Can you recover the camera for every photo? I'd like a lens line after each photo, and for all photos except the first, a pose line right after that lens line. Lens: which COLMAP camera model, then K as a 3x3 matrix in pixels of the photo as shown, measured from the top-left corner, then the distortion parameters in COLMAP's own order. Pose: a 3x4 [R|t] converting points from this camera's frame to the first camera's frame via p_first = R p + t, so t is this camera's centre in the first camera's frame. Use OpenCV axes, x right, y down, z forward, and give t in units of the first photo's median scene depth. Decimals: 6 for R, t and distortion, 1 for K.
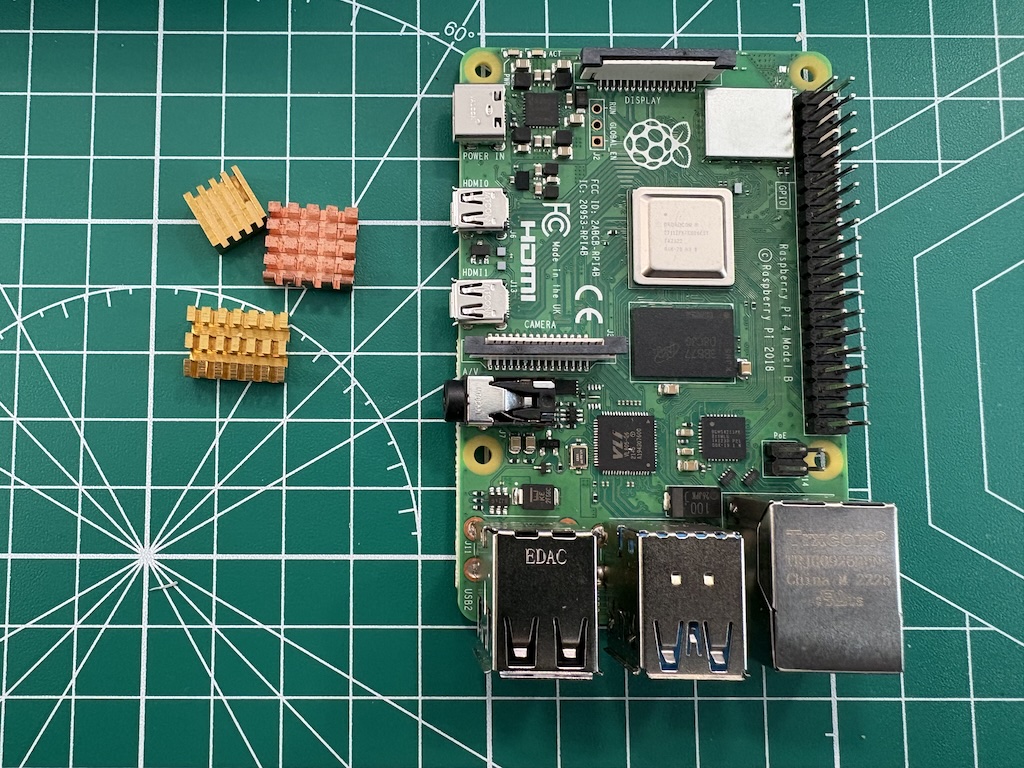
lens RADIAL K [[789.9, 0, 345.5], [0, 789.9, 383.9], [0, 0, 1]] dist [-0.003101, -0.000426]
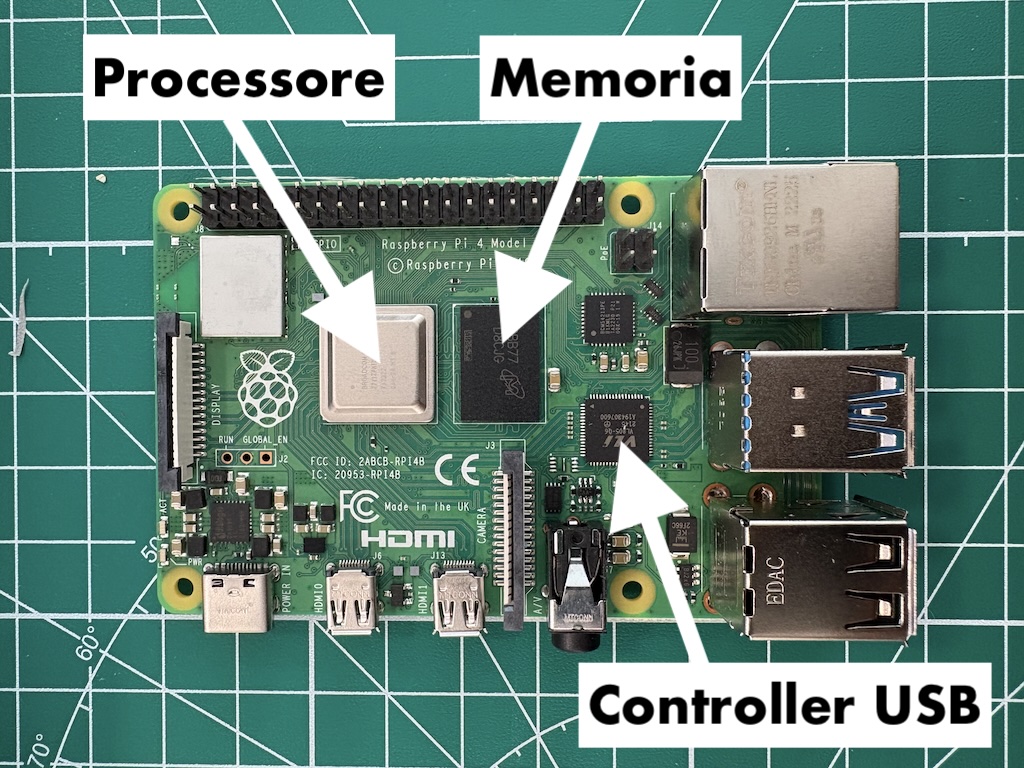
lens RADIAL K [[797.2, 0, 463.2], [0, 797.2, 402.0], [0, 0, 1]] dist [-0.004959, 0.000686]
pose [[-0.020121, -0.999748, -0.009954, 0.388489], [0.998605, -0.020582, 0.048629, -0.134409], [-0.048822, -0.008961, 0.998767, 0.120720]]
